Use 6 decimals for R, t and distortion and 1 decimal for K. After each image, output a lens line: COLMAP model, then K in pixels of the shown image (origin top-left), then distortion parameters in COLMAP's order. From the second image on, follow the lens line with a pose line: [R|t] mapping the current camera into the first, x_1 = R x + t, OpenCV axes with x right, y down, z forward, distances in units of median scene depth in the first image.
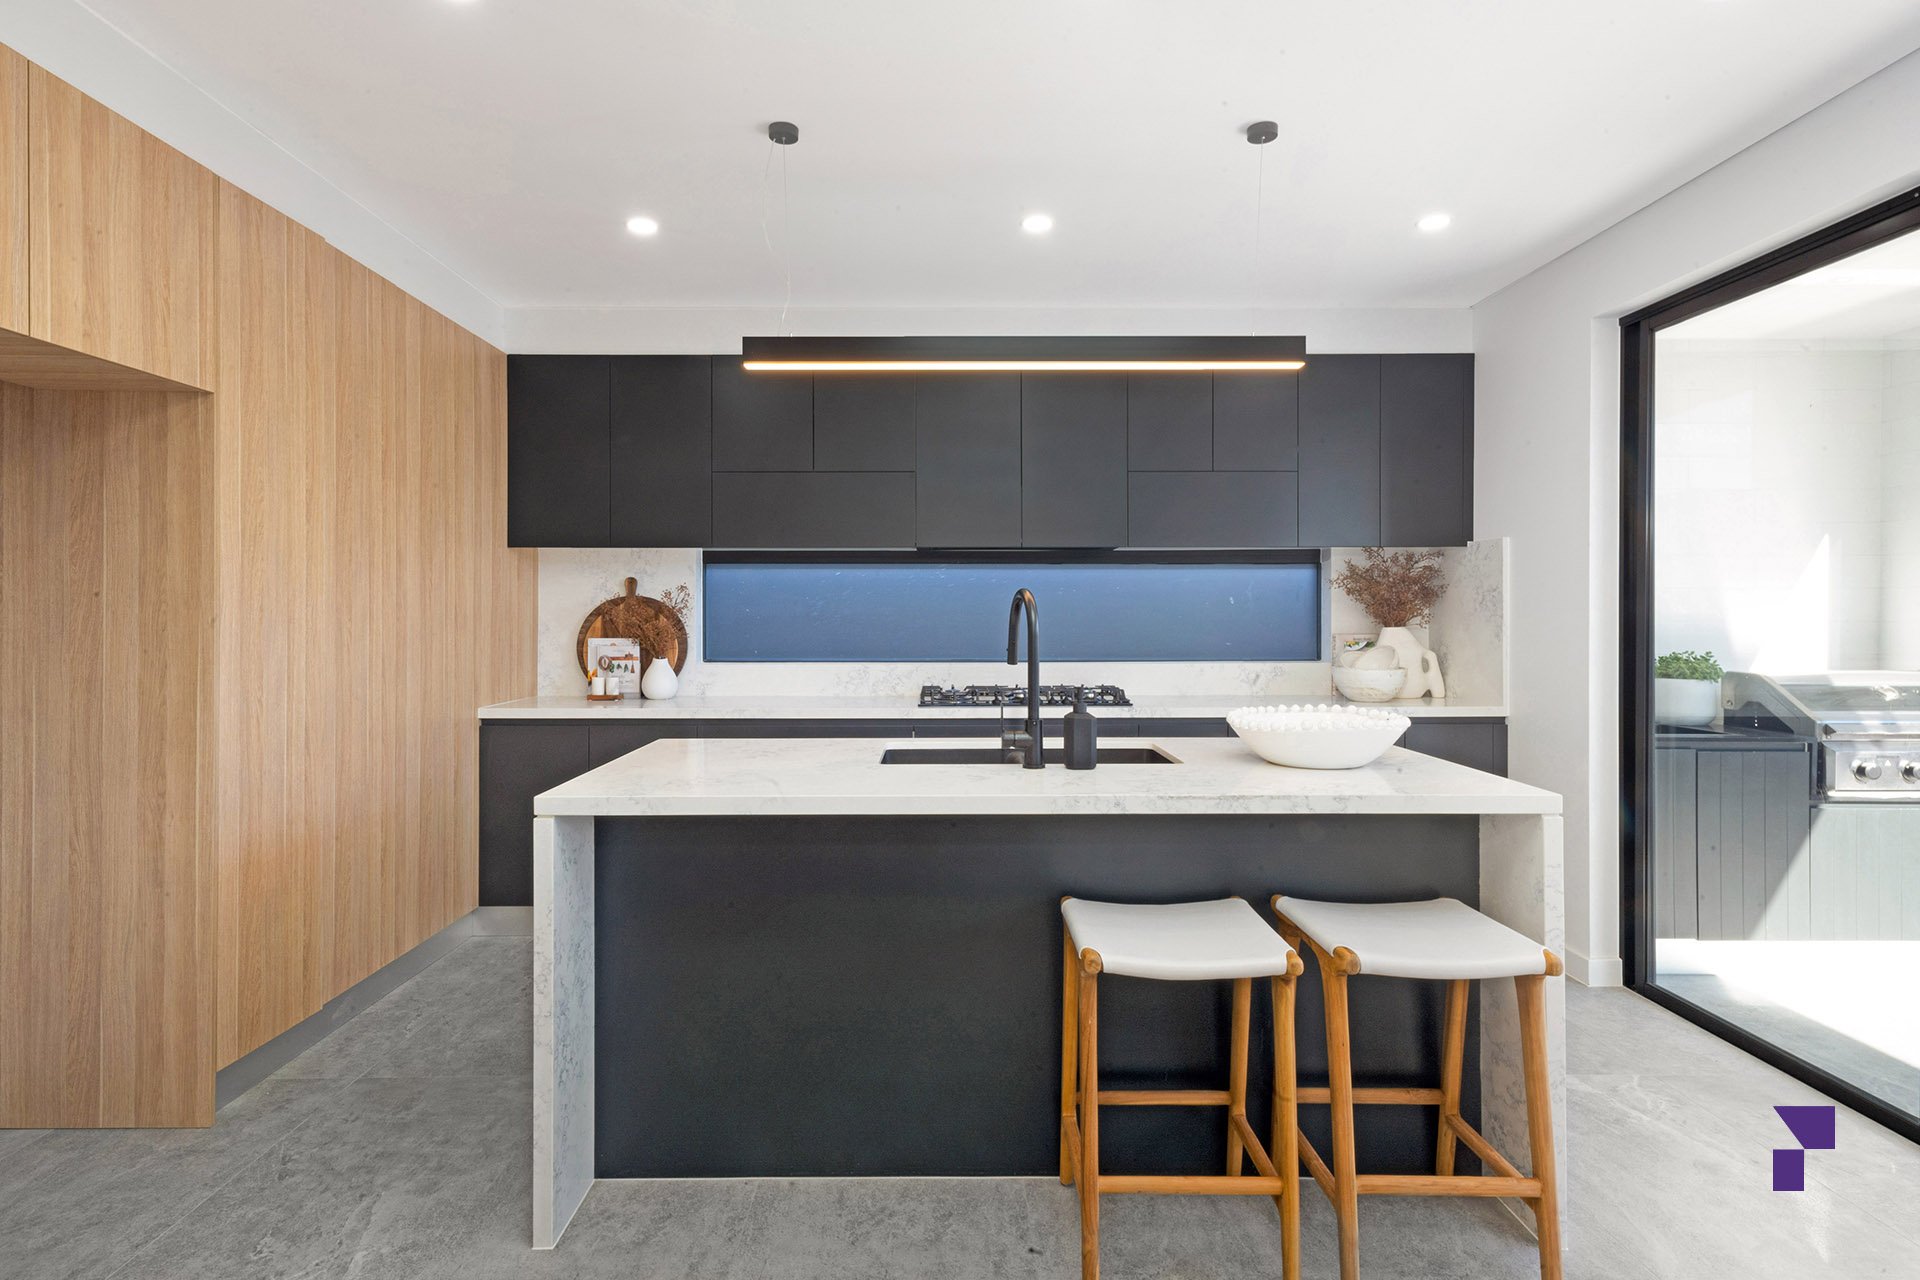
lens RADIAL K [[971.1, 0, 955.2], [0, 971.1, 621.5], [0, 0, 1]] dist [0.010781, -0.001046]
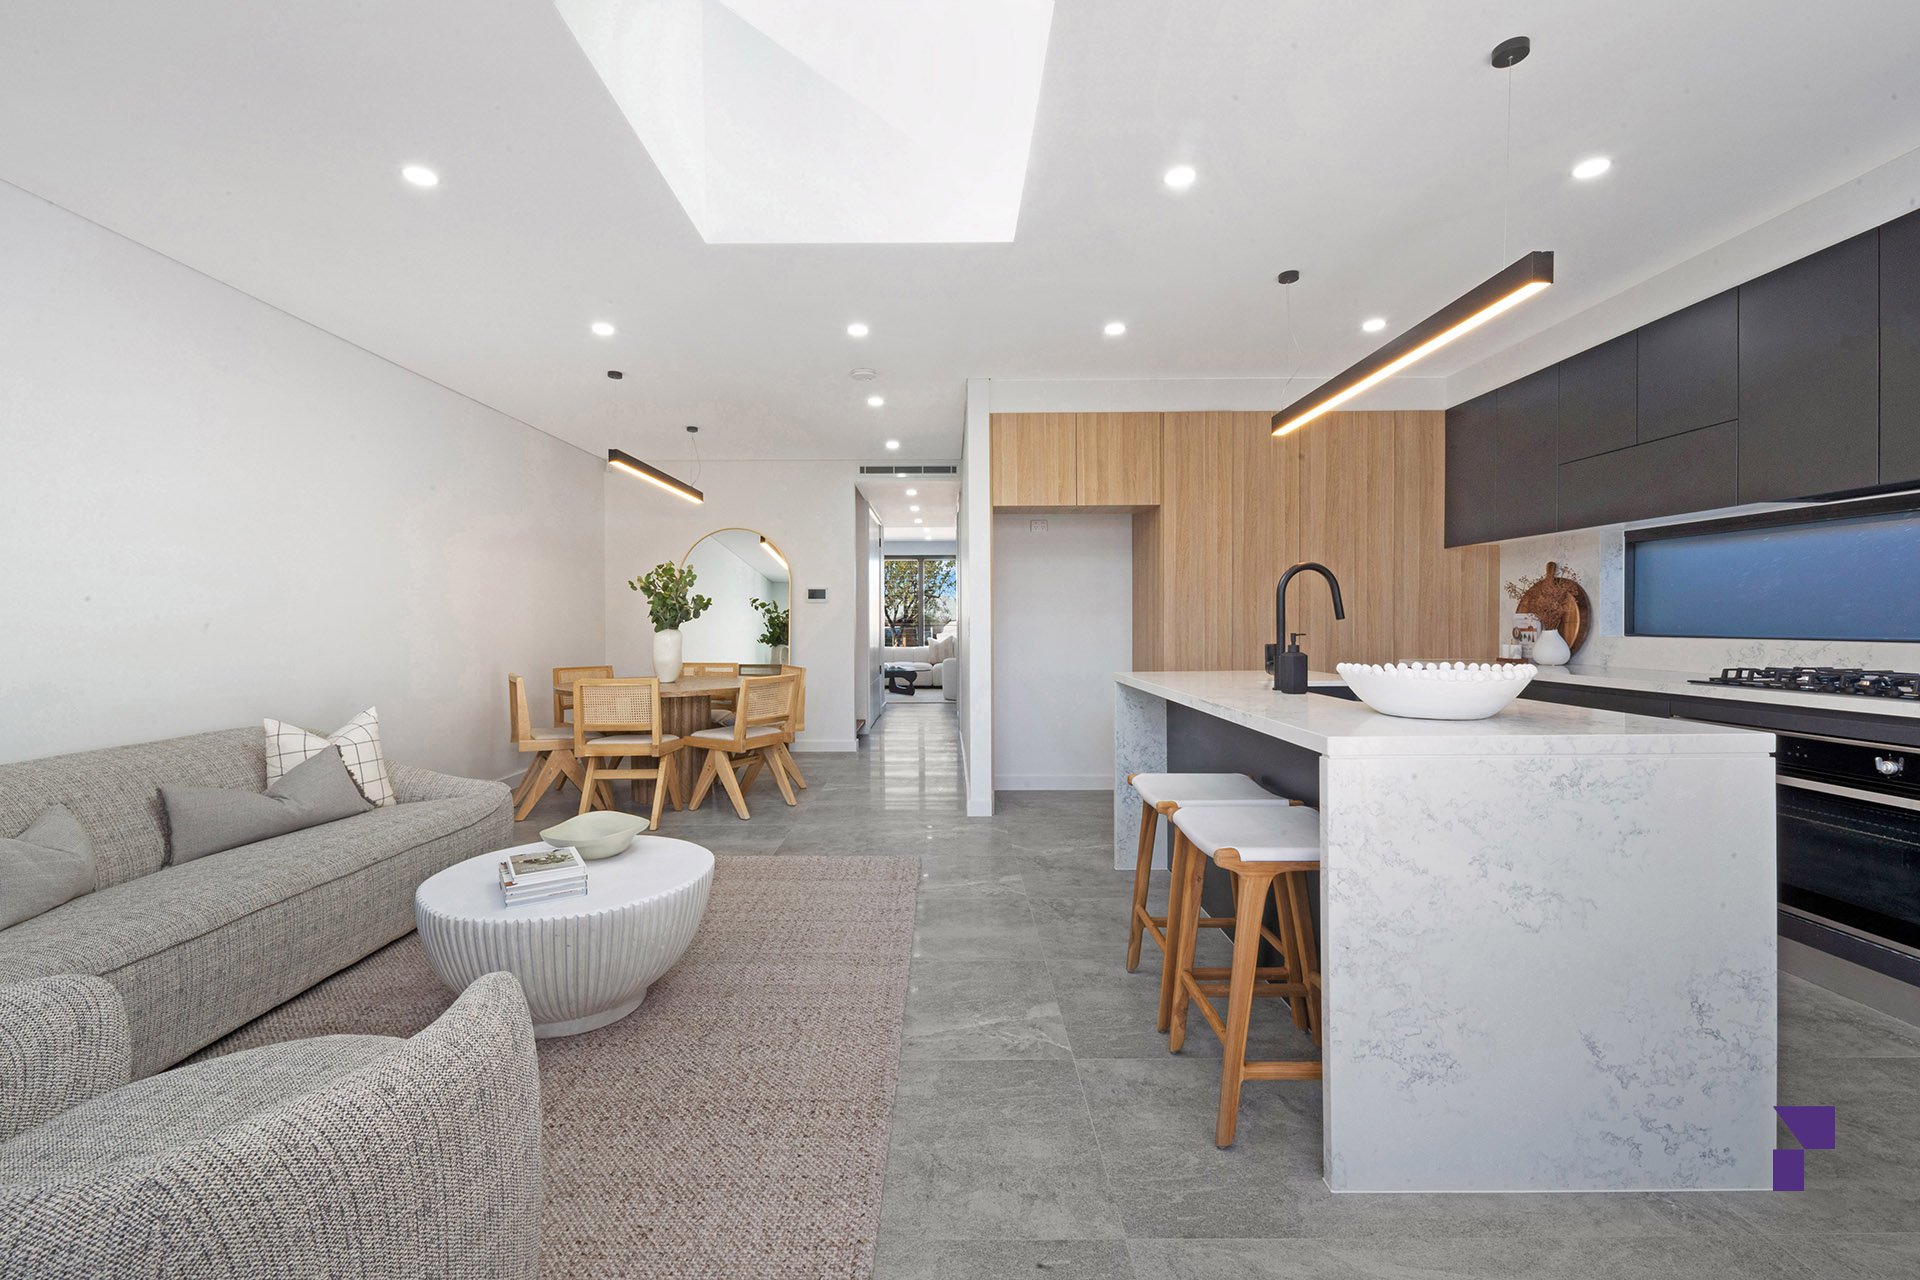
lens RADIAL K [[759.9, 0, 949.5], [0, 759.9, 623.9], [0, 0, 1]] dist [0.001236, 0.000083]
pose [[0.002362, 0.007302, -0.999971, 0.799557], [0.001442, 0.999972, 0.007305, 0.029671], [0.999996, -0.001460, 0.002351, 0.358276]]
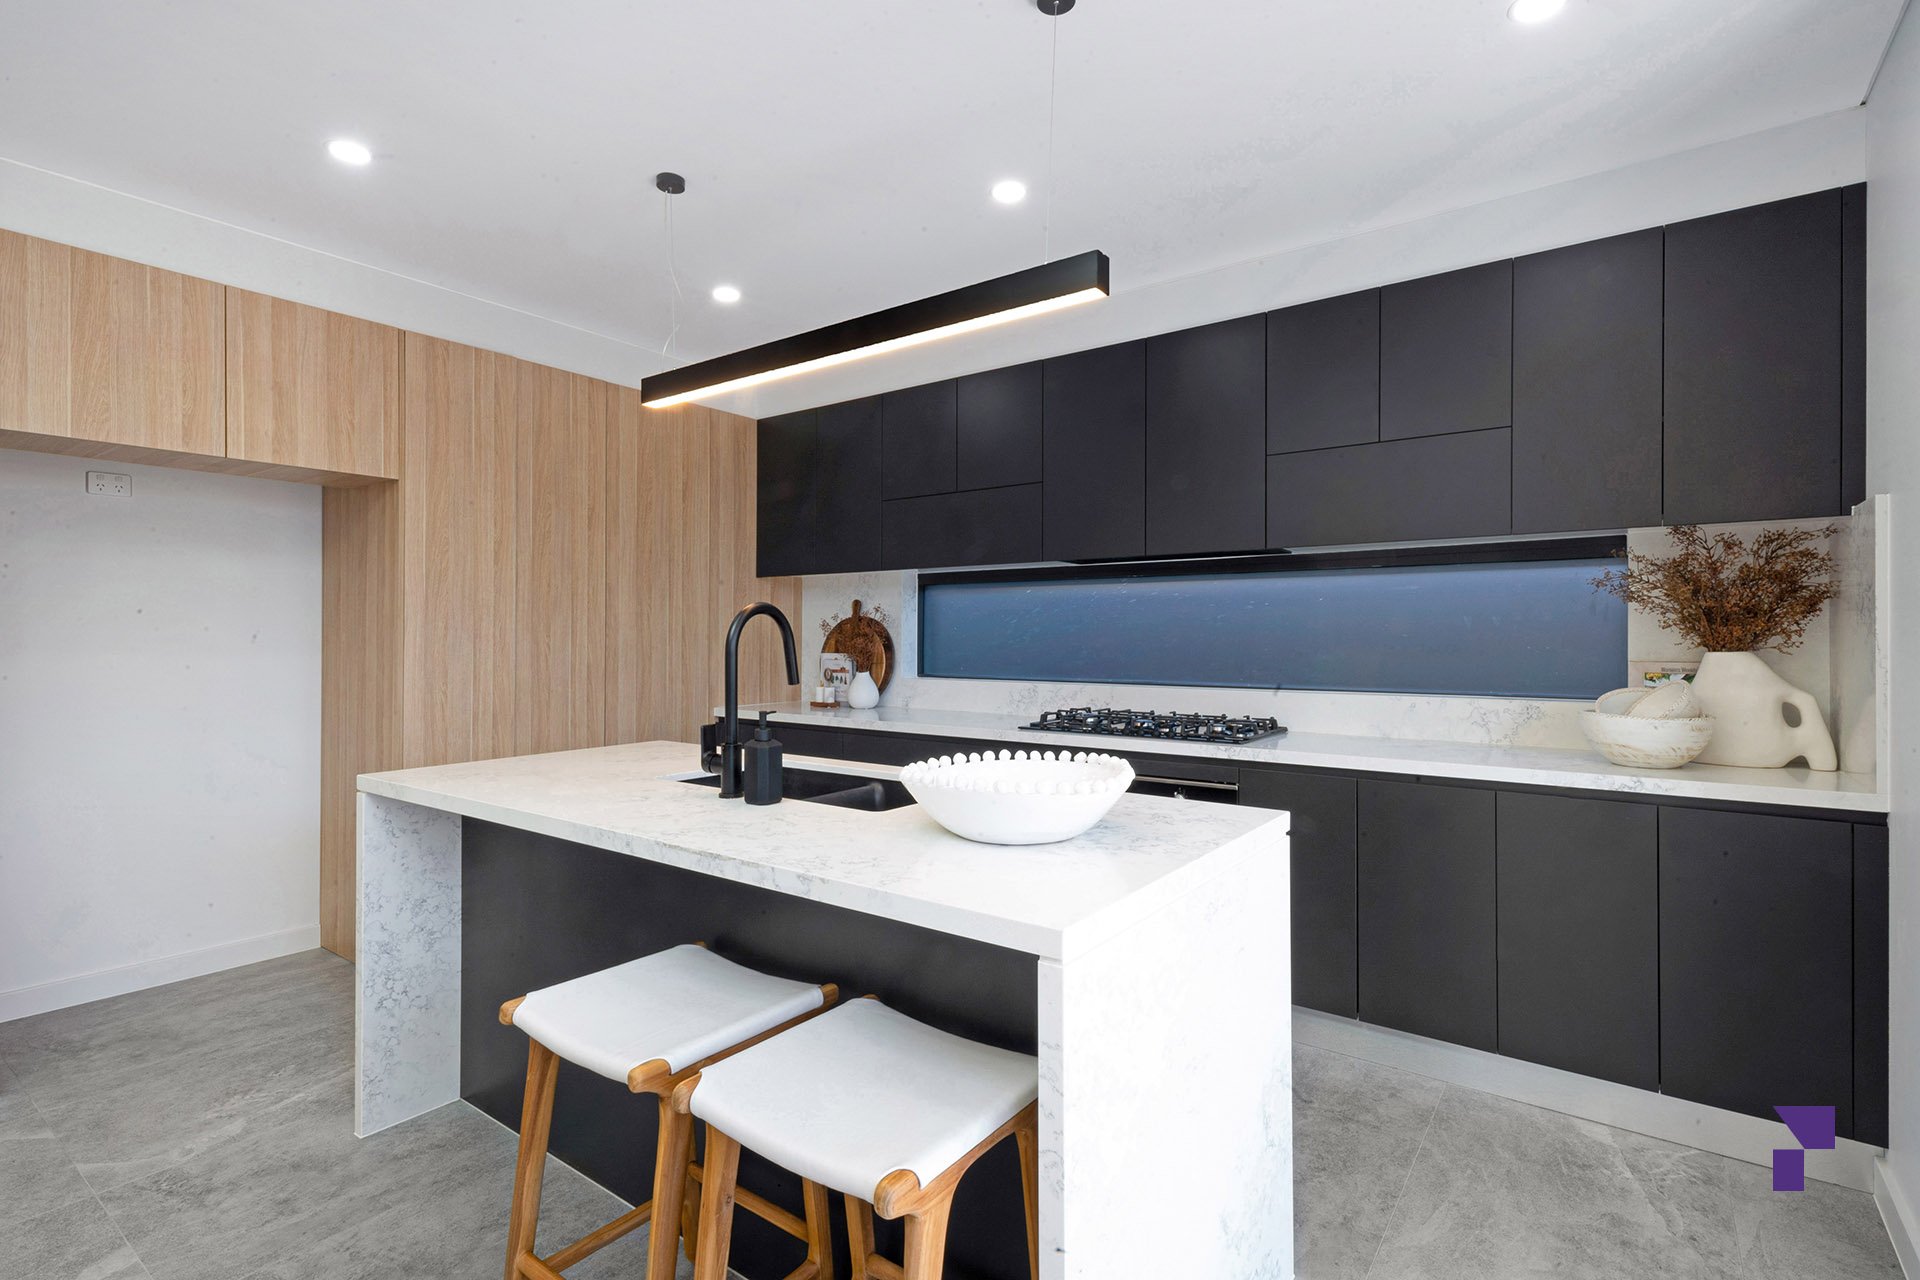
lens RADIAL K [[901.9, 0, 966.2], [0, 901.9, 635.9], [0, 0, 1]] dist [0.010195, -0.000634]
pose [[0.803576, 0.000971, -0.595201, 0.535452], [-0.004704, 0.999978, -0.004719, 0.001063], [0.595183, 0.006592, 0.803563, 0.311107]]
